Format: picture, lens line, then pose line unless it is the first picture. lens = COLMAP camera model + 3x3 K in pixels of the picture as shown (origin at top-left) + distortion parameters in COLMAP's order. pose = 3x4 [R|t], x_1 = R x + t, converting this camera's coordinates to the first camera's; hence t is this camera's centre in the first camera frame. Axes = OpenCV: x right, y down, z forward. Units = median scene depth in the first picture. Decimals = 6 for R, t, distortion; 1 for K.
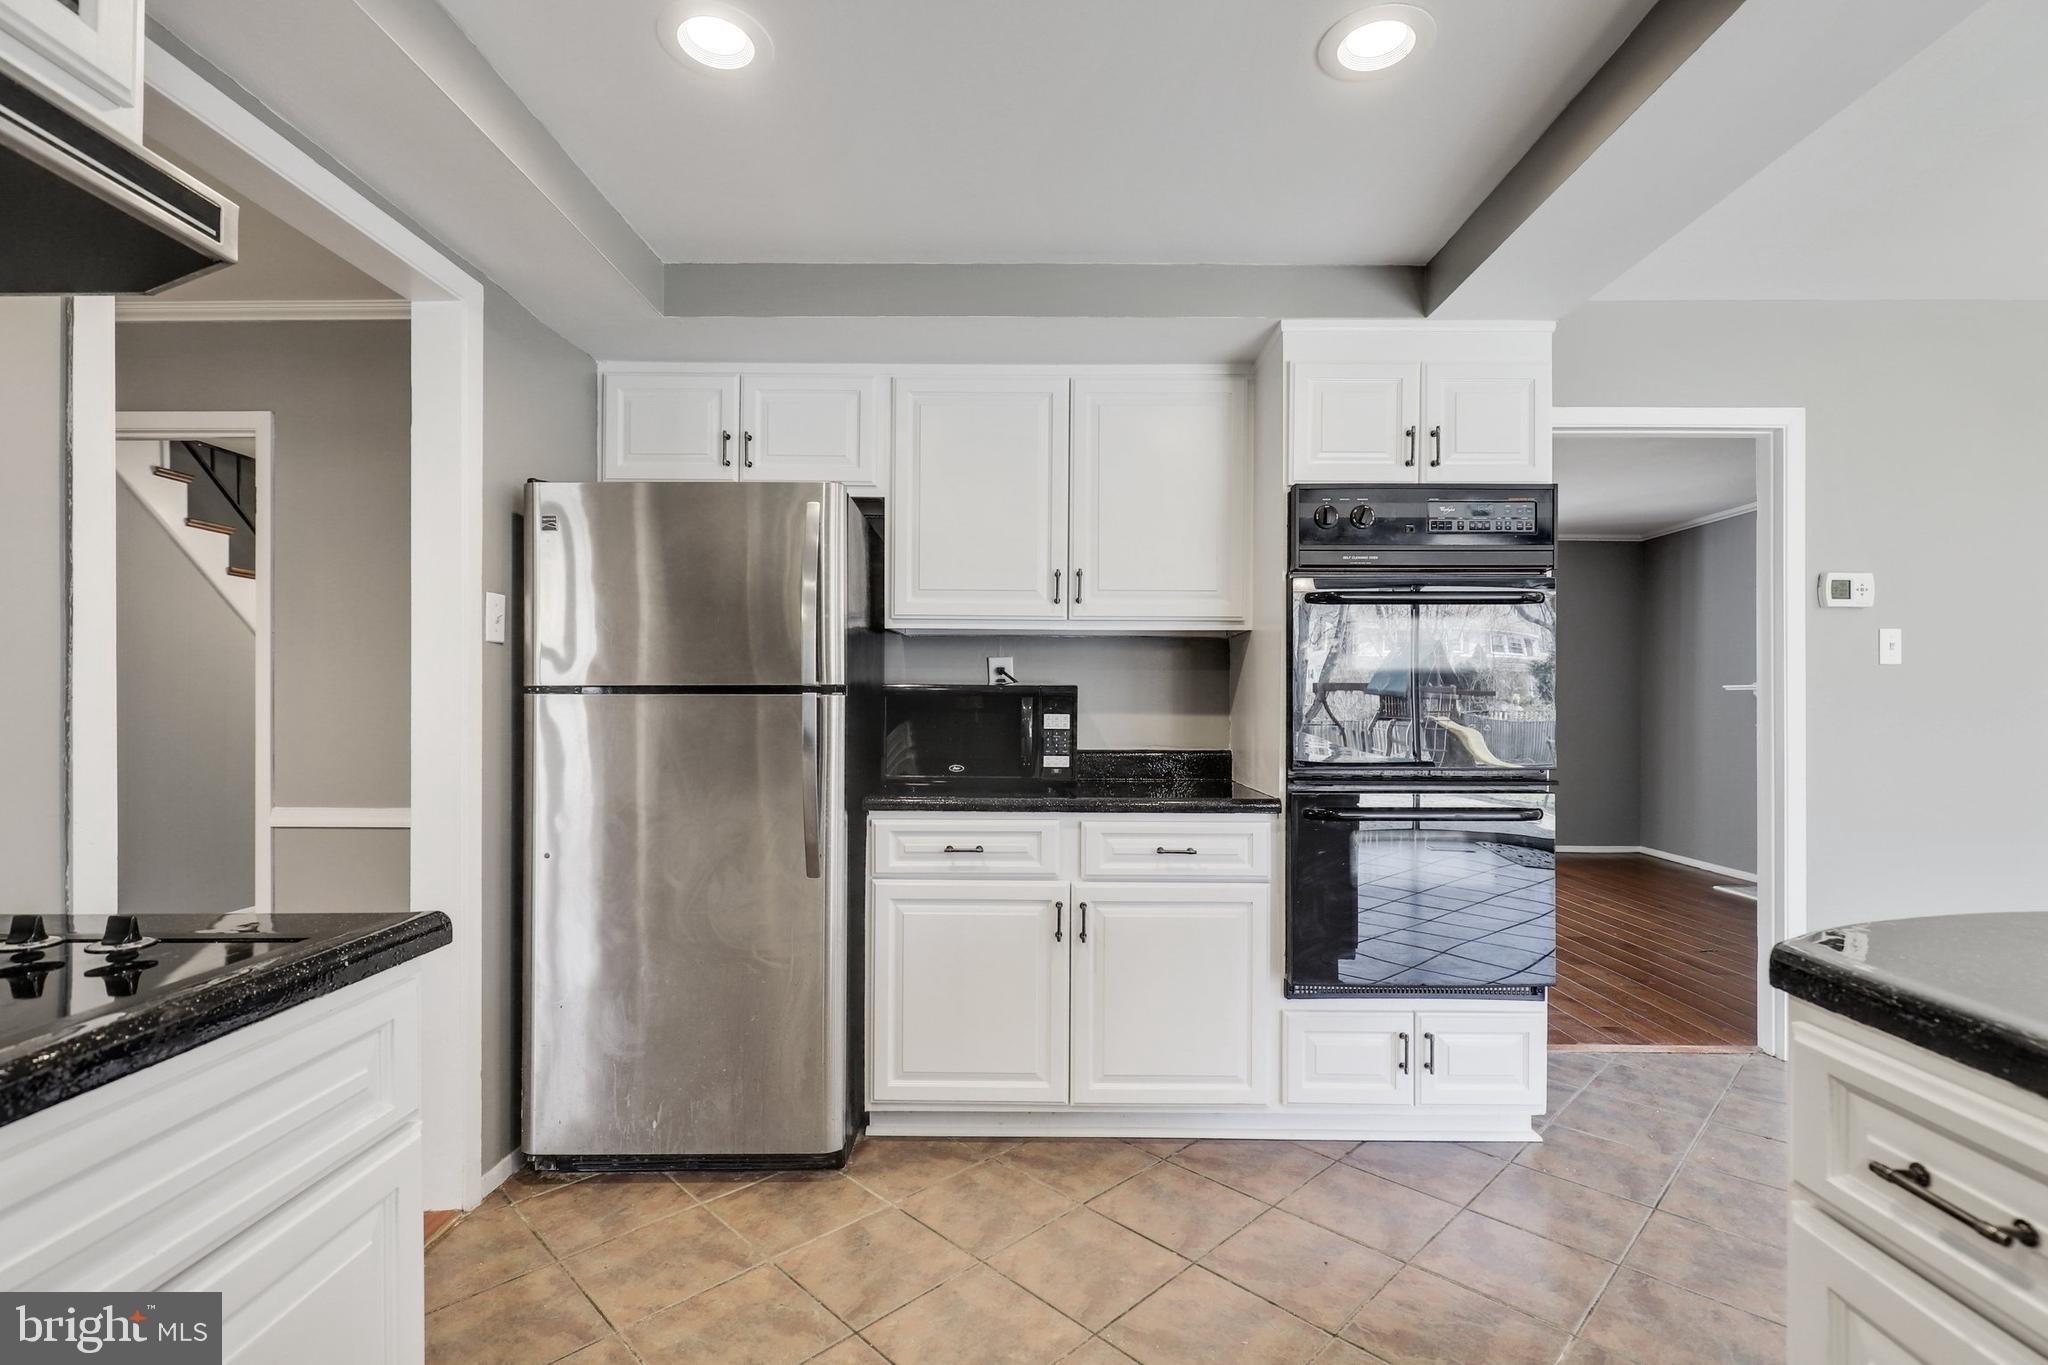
lens RADIAL K [[926.0, 0, 1050.7], [0, 926.0, 702.8], [0, 0, 1]] dist [0.003858, -0.001216]
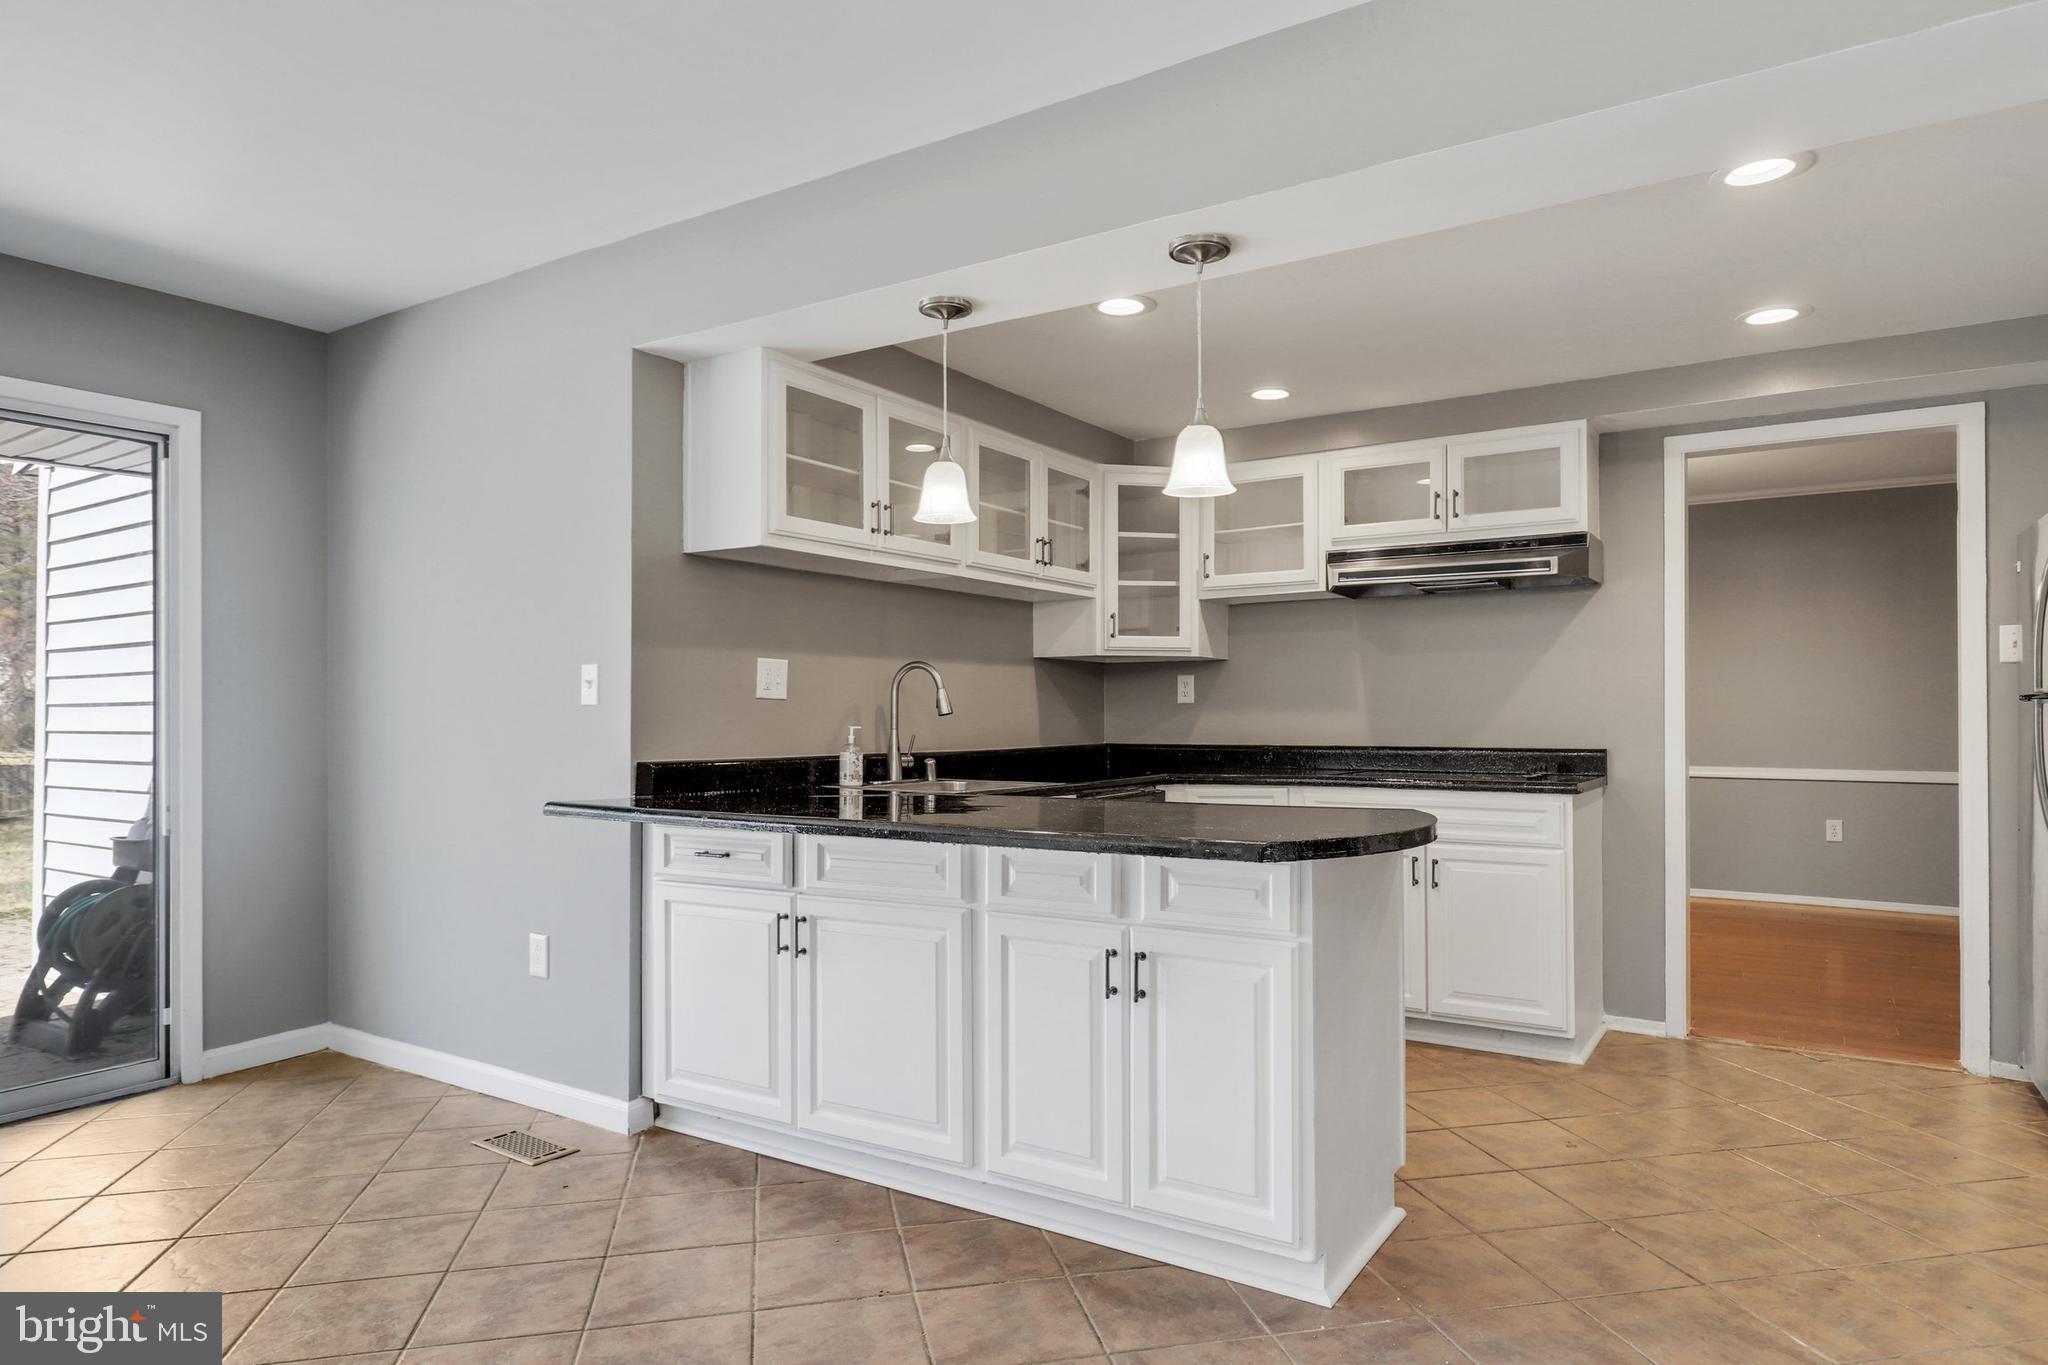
lens RADIAL K [[1213.3, 0, 1026.8], [0, 1213.3, 699.7], [0, 0, 1]] dist [0.003376, 0.001646]
pose [[-0.538548, -0.008016, -0.842556, 1.475887], [-0.000487, 0.999958, -0.009202, 0.003419], [0.842594, -0.004545, -0.538530, 0.694057]]
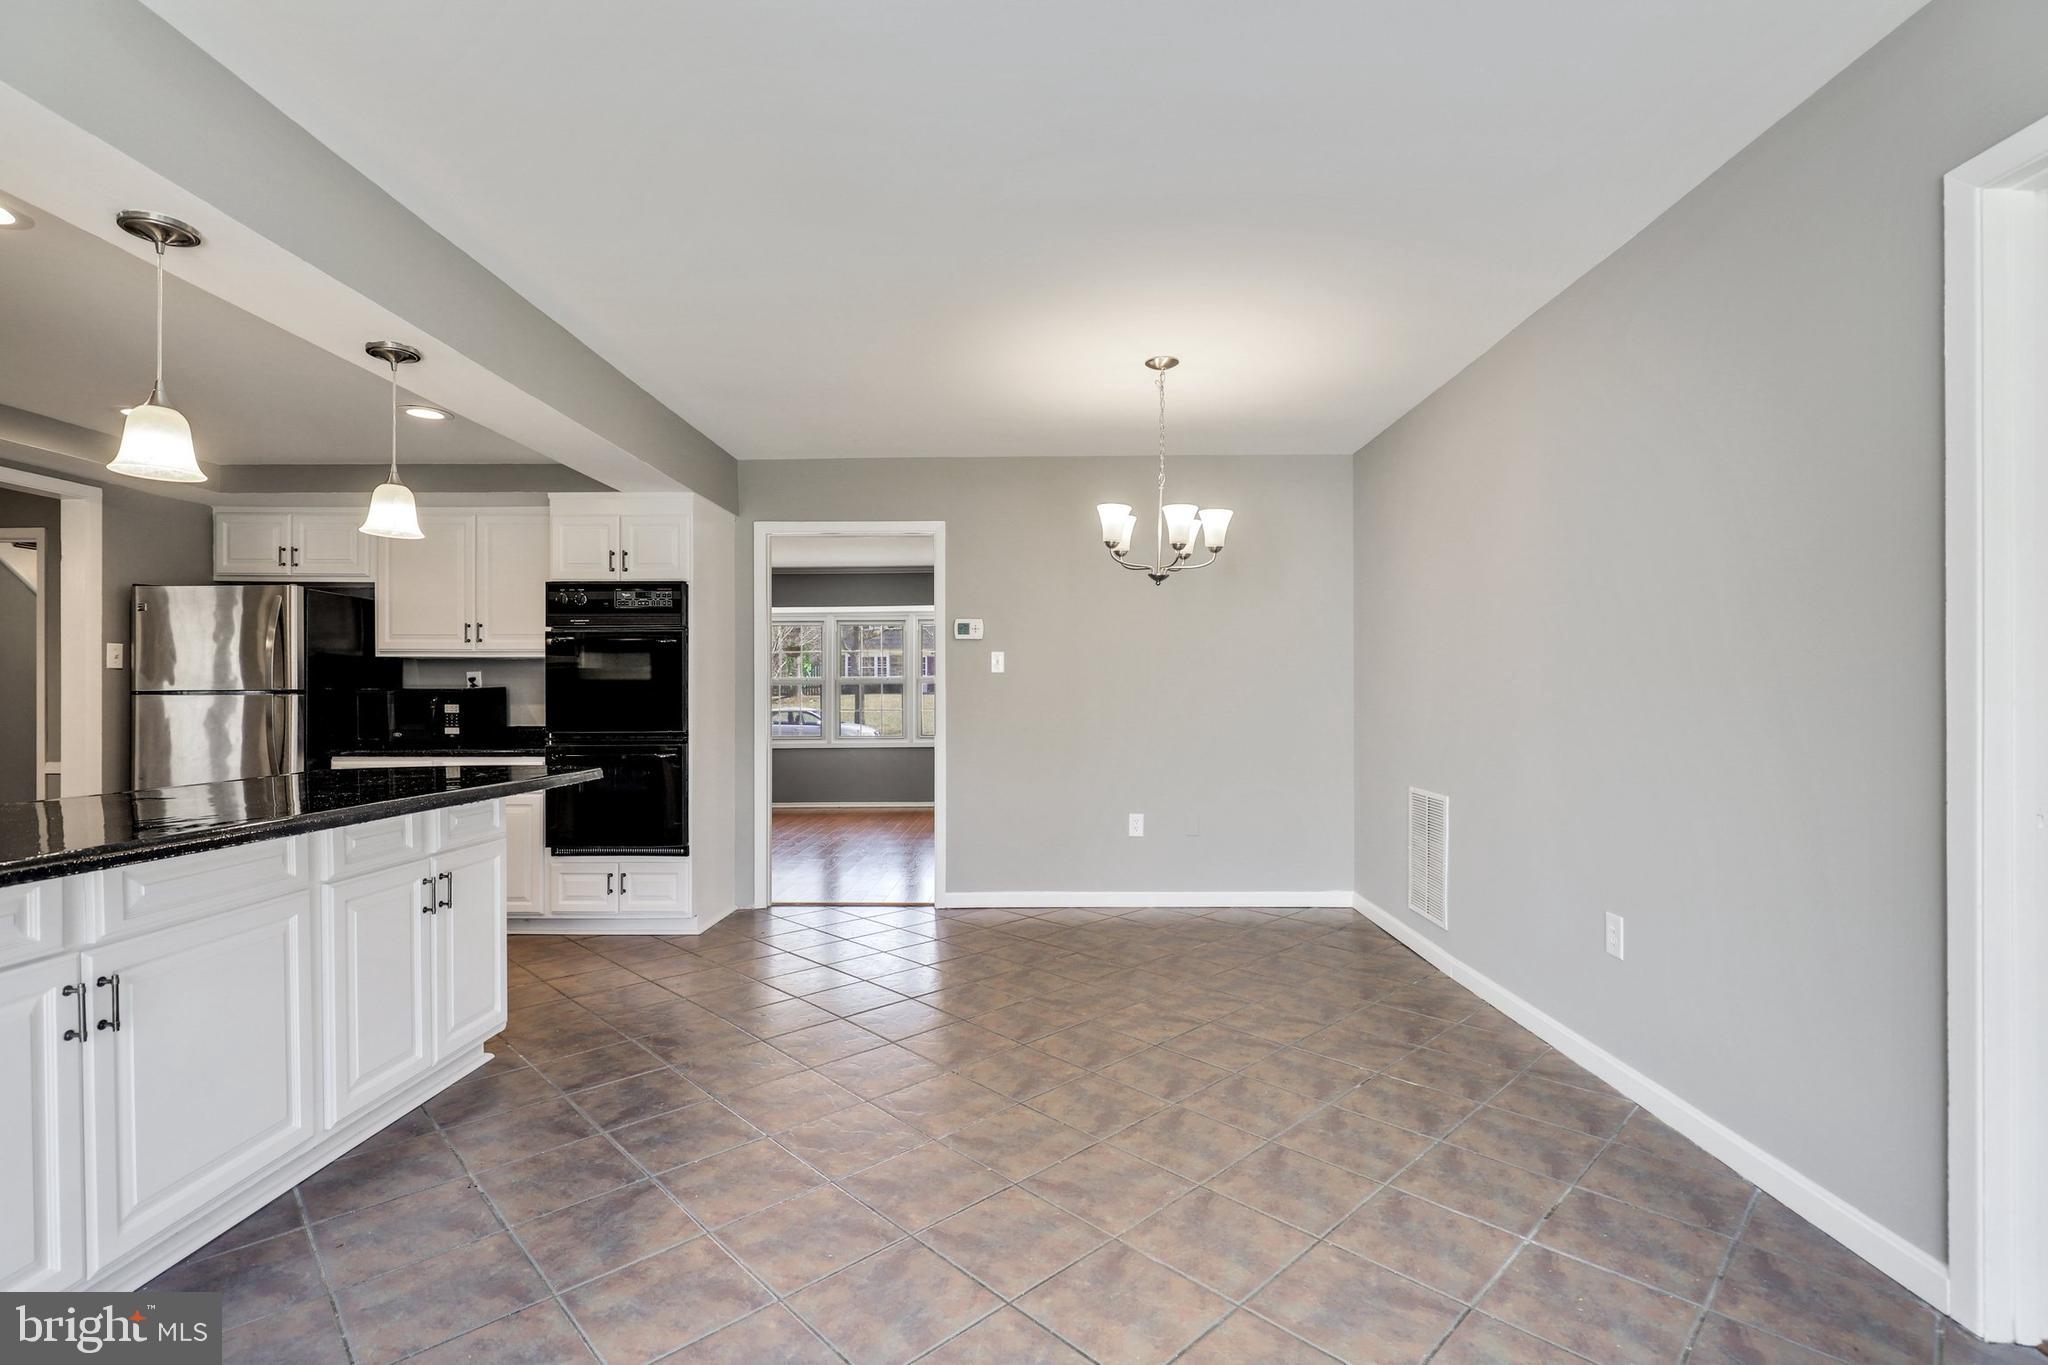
lens RADIAL K [[926.0, 0, 1031.5], [0, 926.0, 690.7], [0, 0, 1]] dist [0.003858, -0.001216]
pose [[0.999960, -0.006005, -0.006690, 1.235376], [0.005942, 0.999938, -0.009376, 0.009414], [0.006746, 0.009336, 0.999934, -0.863472]]
